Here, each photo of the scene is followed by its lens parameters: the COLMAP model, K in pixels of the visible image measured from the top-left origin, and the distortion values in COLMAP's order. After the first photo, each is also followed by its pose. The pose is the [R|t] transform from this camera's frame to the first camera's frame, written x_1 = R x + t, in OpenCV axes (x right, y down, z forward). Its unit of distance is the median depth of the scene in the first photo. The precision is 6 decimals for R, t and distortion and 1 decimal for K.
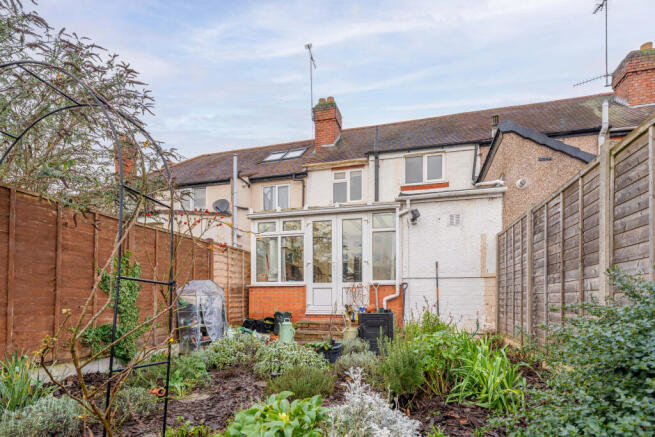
lens RADIAL K [[335.0, 0, 327.5], [0, 335.0, 218.5], [0, 0, 1]] dist [0.001604, -0.000305]
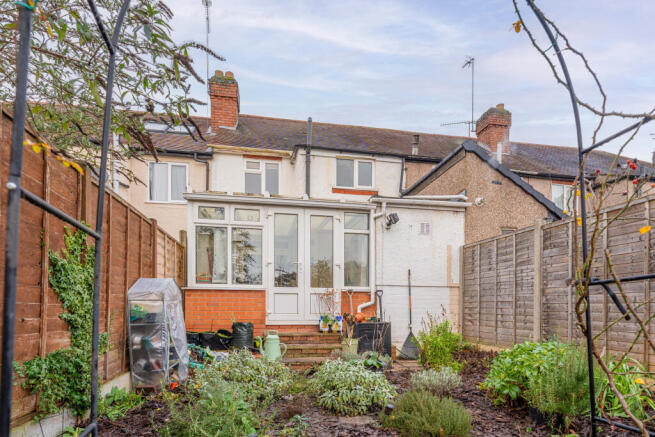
lens RADIAL K [[347.8, 0, 326.8], [0, 347.8, 239.1], [0, 0, 1]] dist [0.000469, 0.000099]
pose [[0.898314, 0.090472, 0.429938, -0.307626], [-0.110138, 0.993694, 0.021021, 0.042573], [-0.425325, -0.066236, 0.902614, 0.179111]]
